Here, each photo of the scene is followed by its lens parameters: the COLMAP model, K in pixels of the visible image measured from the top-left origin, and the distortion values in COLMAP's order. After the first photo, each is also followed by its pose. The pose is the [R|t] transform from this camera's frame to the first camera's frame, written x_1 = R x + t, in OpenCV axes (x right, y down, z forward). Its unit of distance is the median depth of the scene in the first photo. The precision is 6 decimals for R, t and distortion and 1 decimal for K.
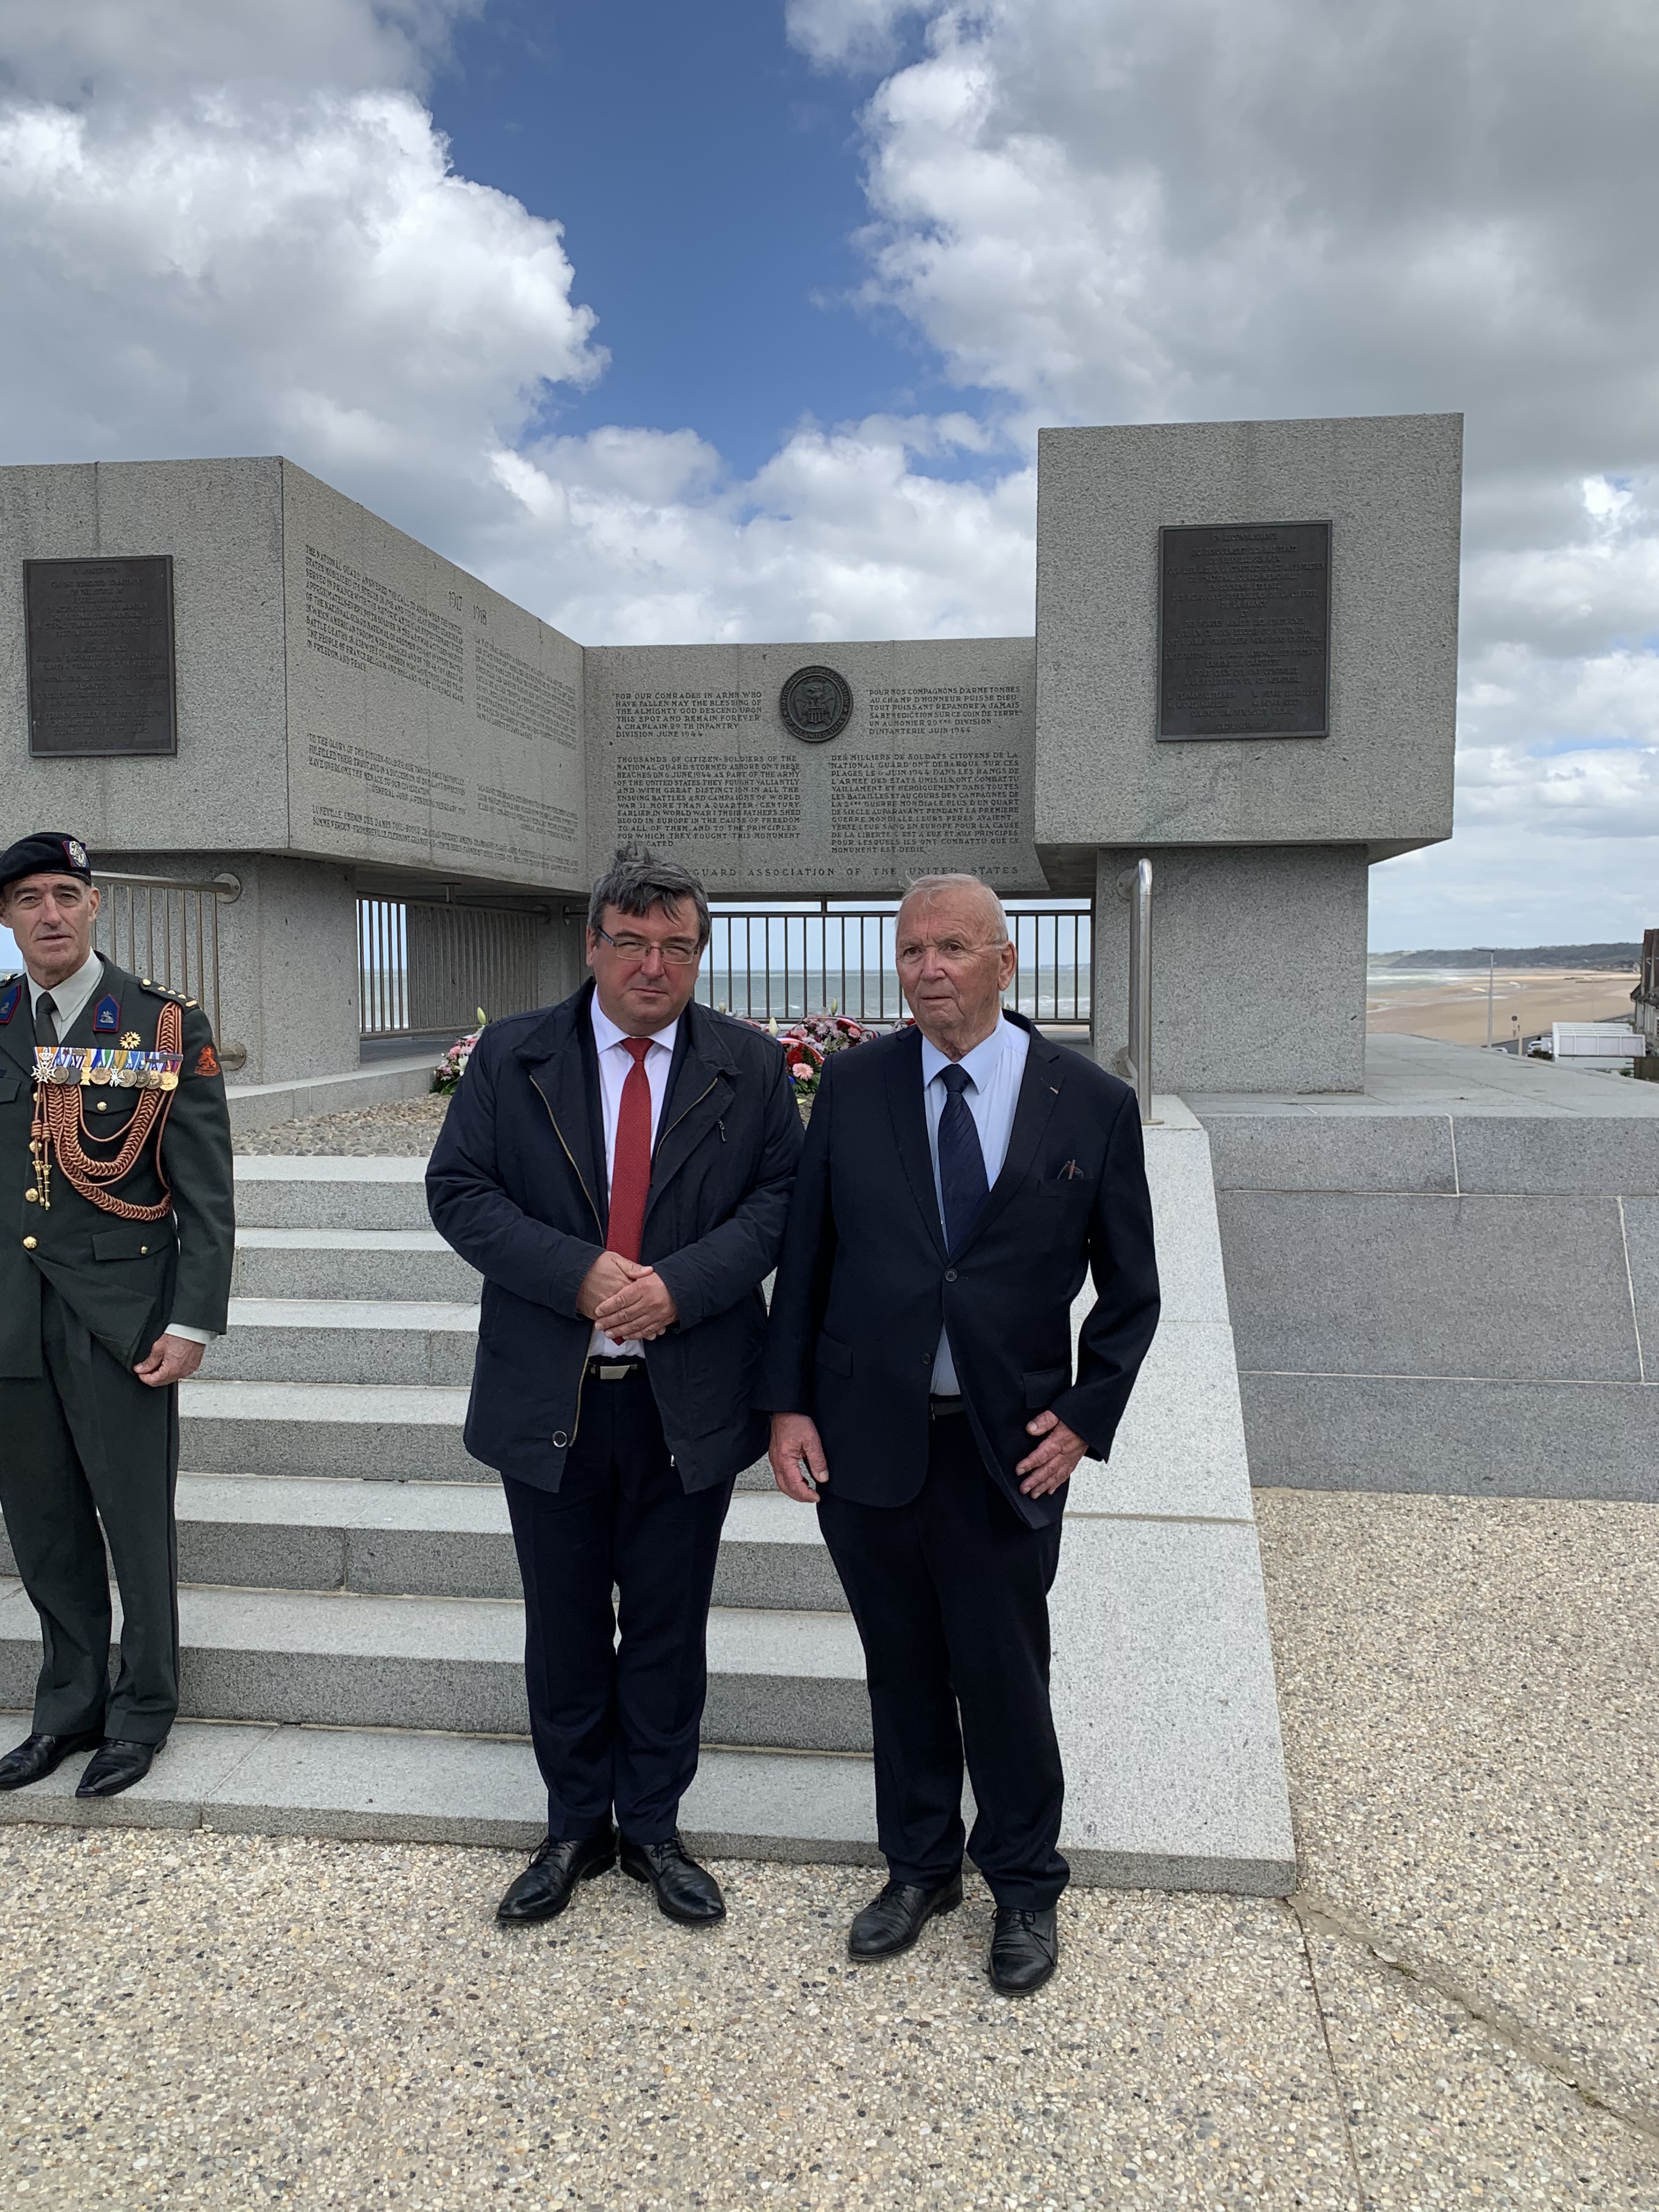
lens RADIAL K [[1832.7, 0, 847.7], [0, 1832.7, 1105.2], [0, 0, 1]] dist [0.133007, -0.348745]
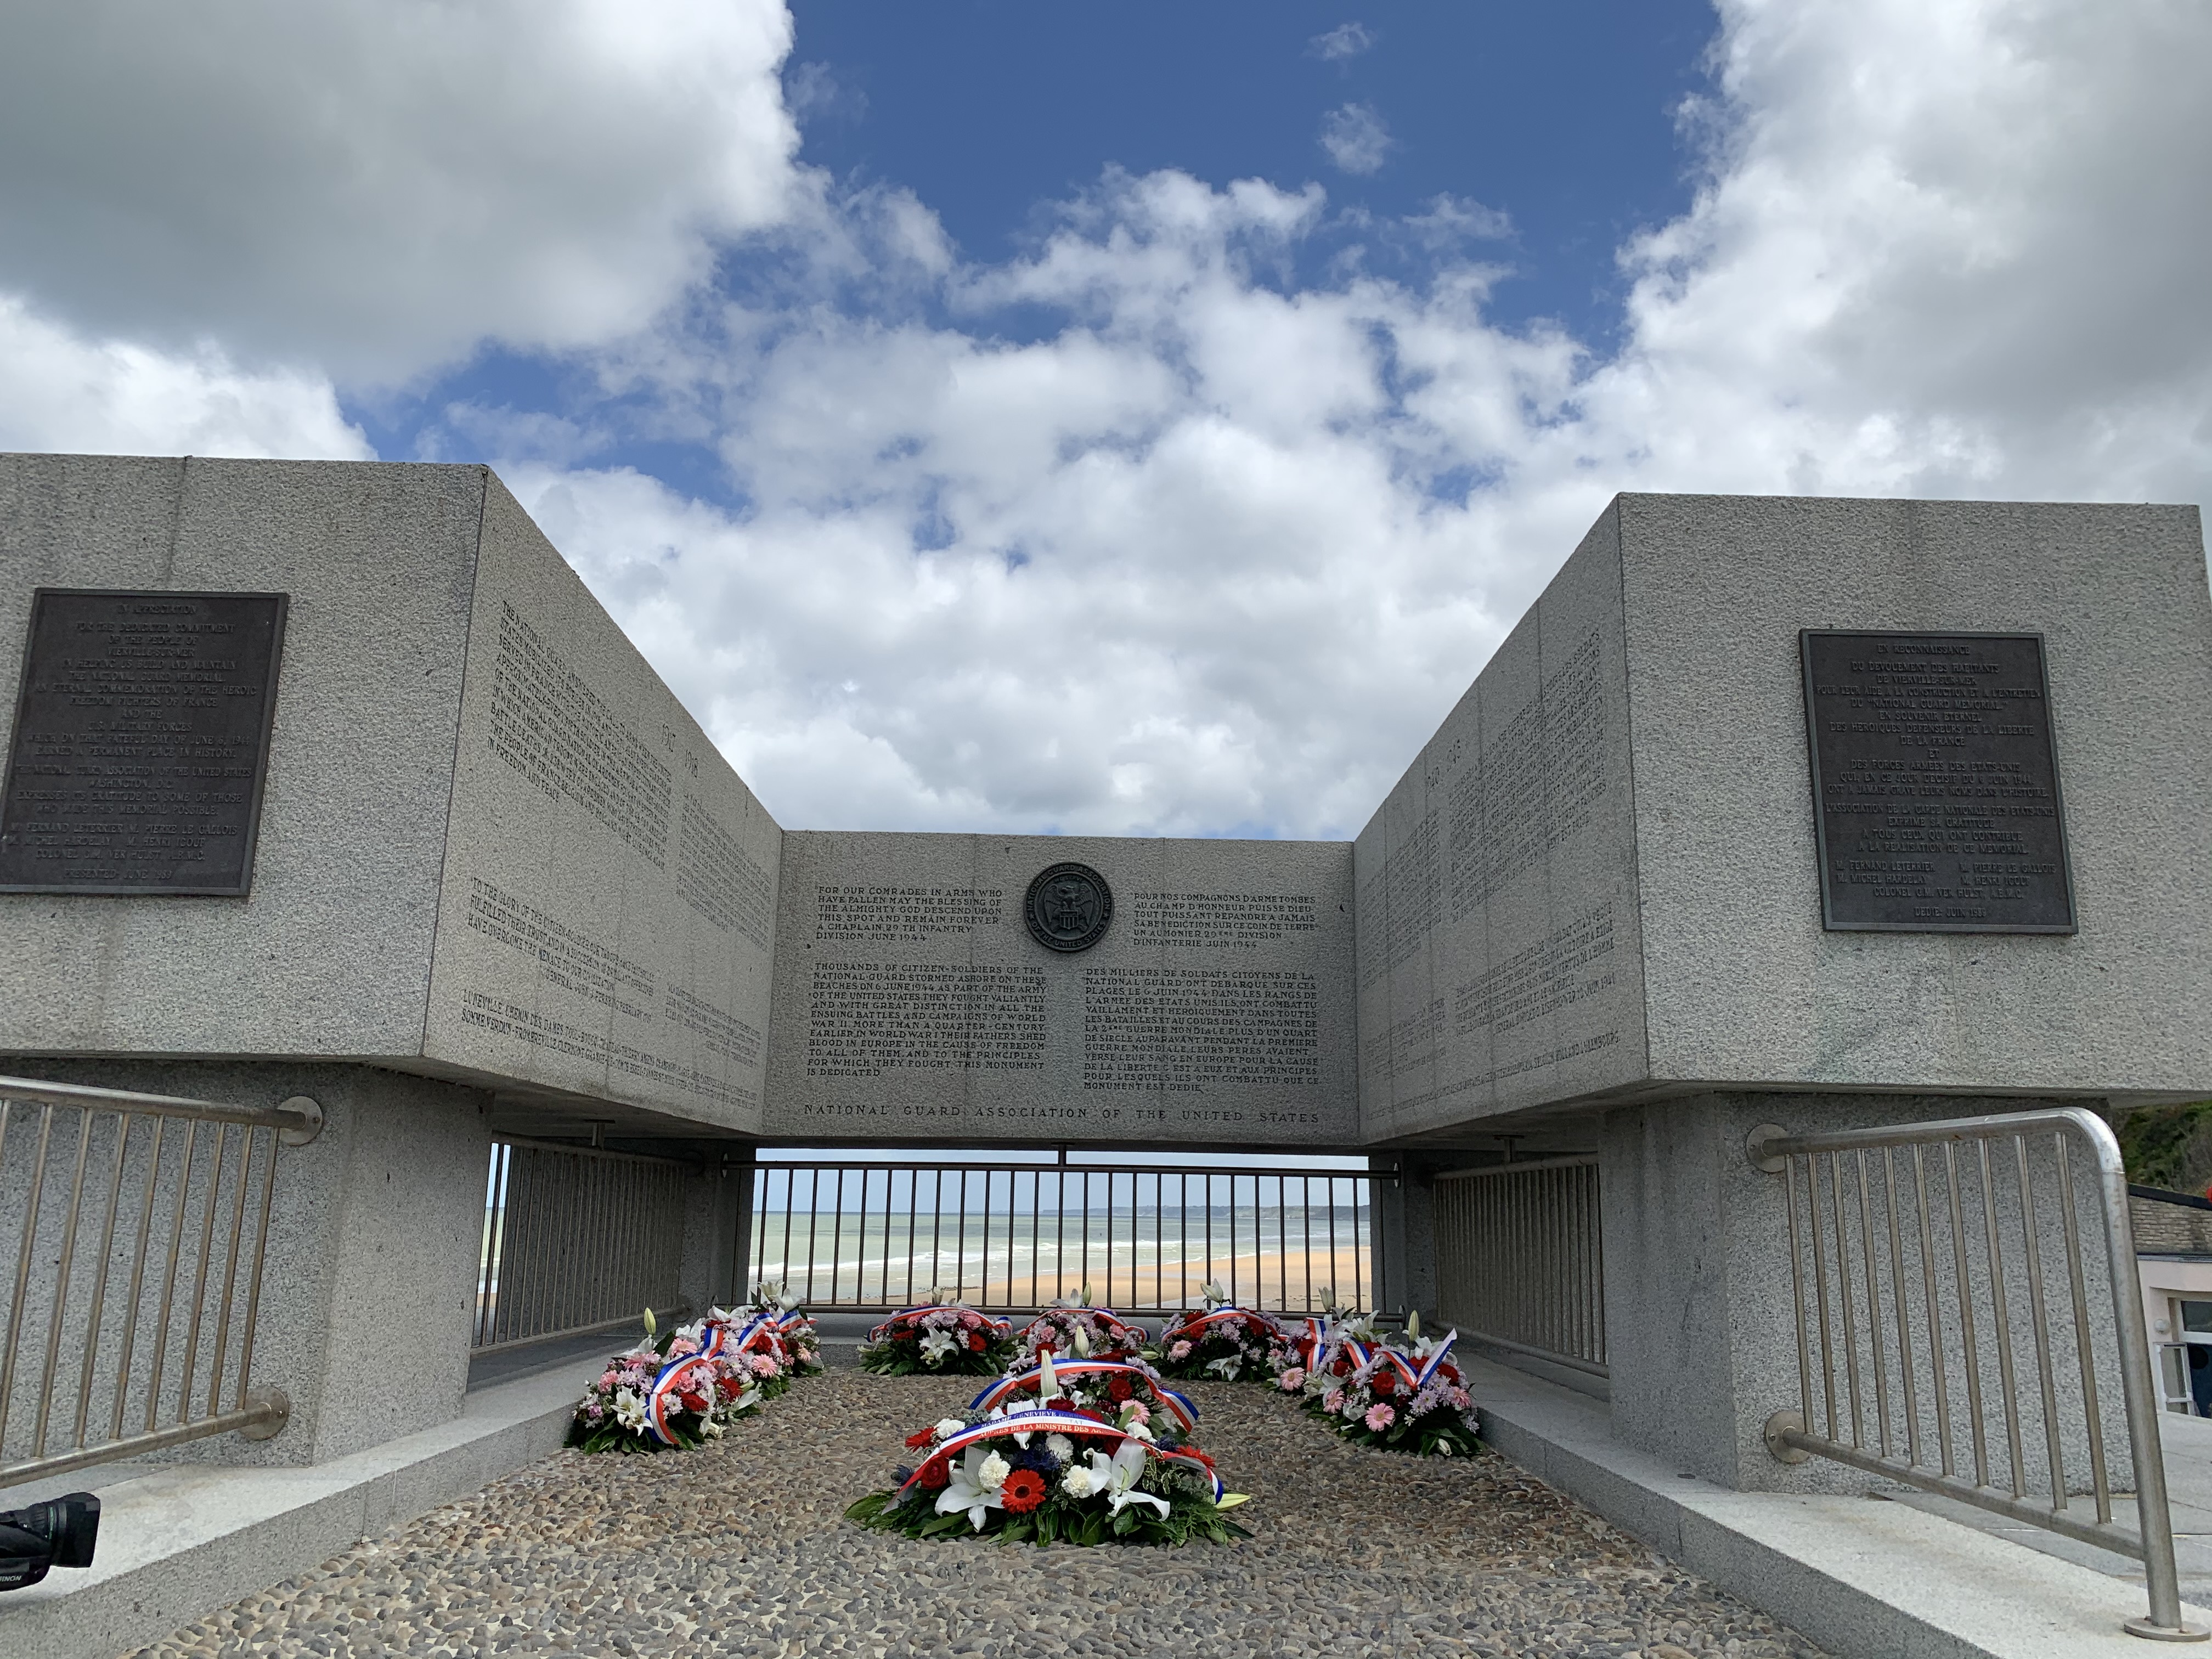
lens RADIAL K [[1716.4, 0, 1106.0], [0, 1716.4, 829.5], [0, 0, 1]] dist [0.222793, -0.416338]
pose [[0.990141, 0.047872, 0.131639, -0.135228], [-0.007767, 0.957104, -0.289641, -0.037929], [-0.139858, 0.285763, 0.948040, 0.341868]]
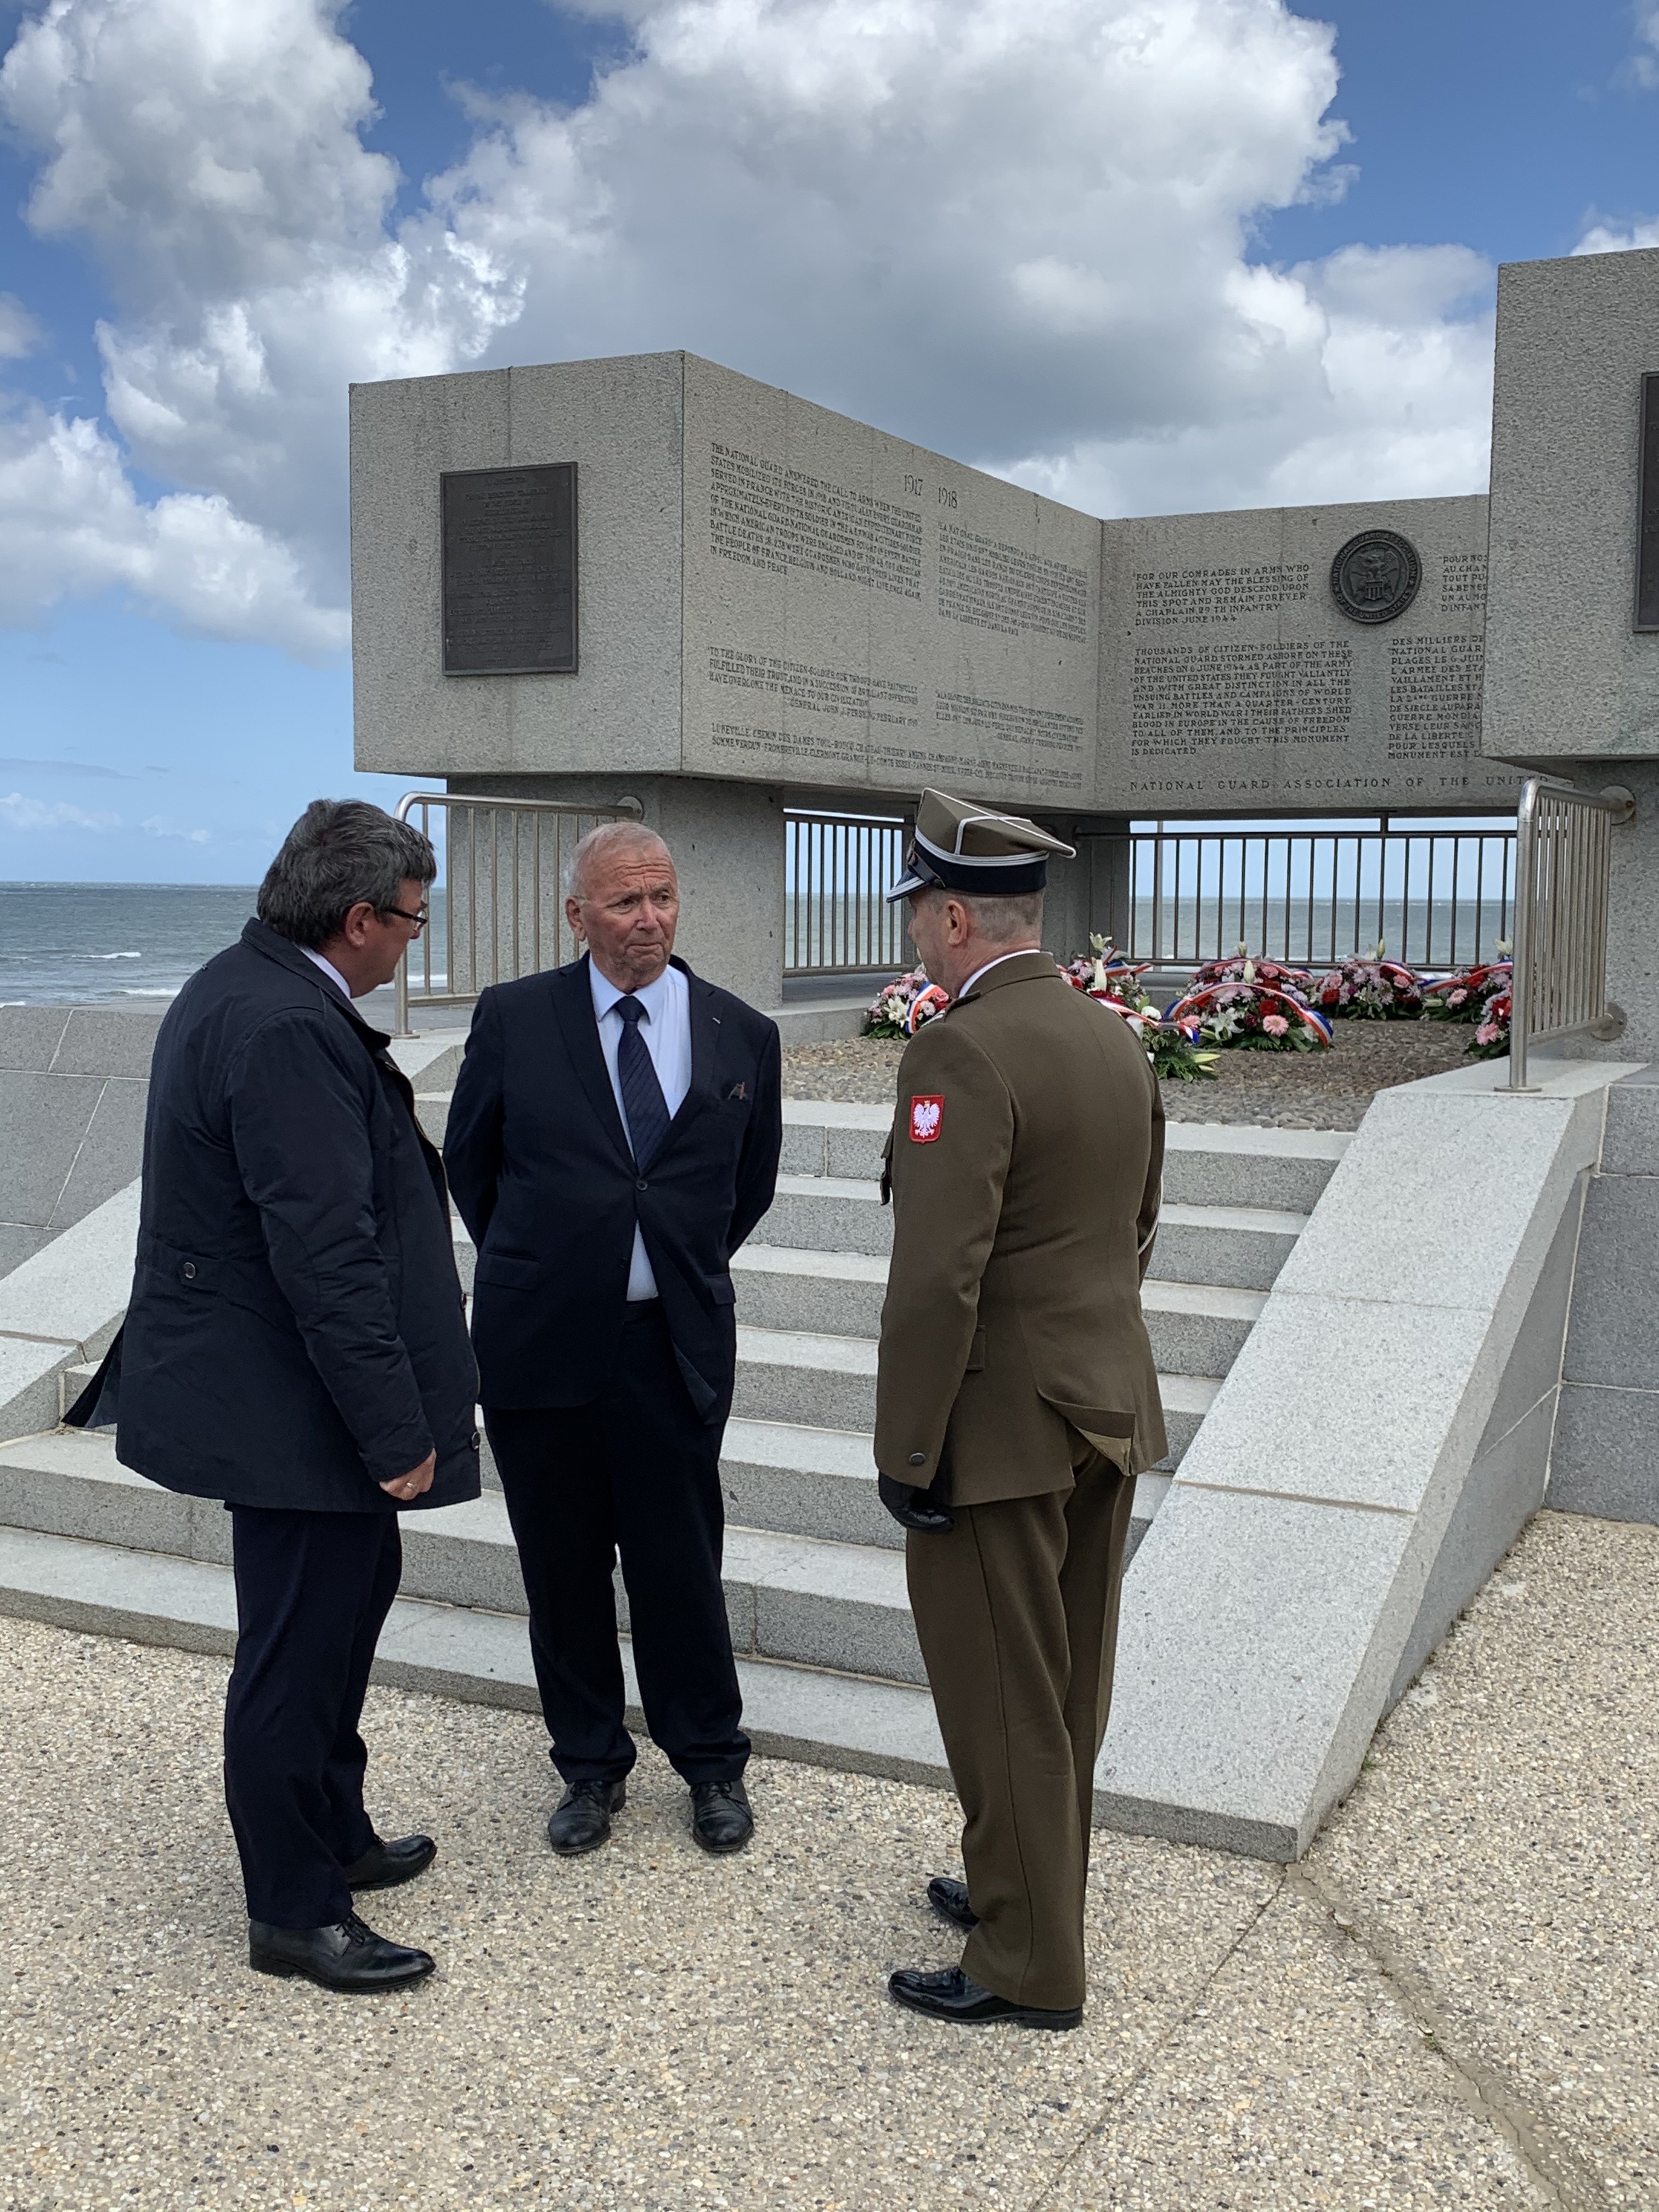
lens RADIAL K [[2355.9, 0, 835.9], [0, 2355.9, 1089.6], [0, 0, 1]] dist [0.232625, -0.820524]
pose [[0.942236, 0.040077, -0.332545, 0.155013], [-0.037649, 0.999197, 0.013743, 0.004329], [0.332828, -0.000429, 0.942987, -0.099547]]
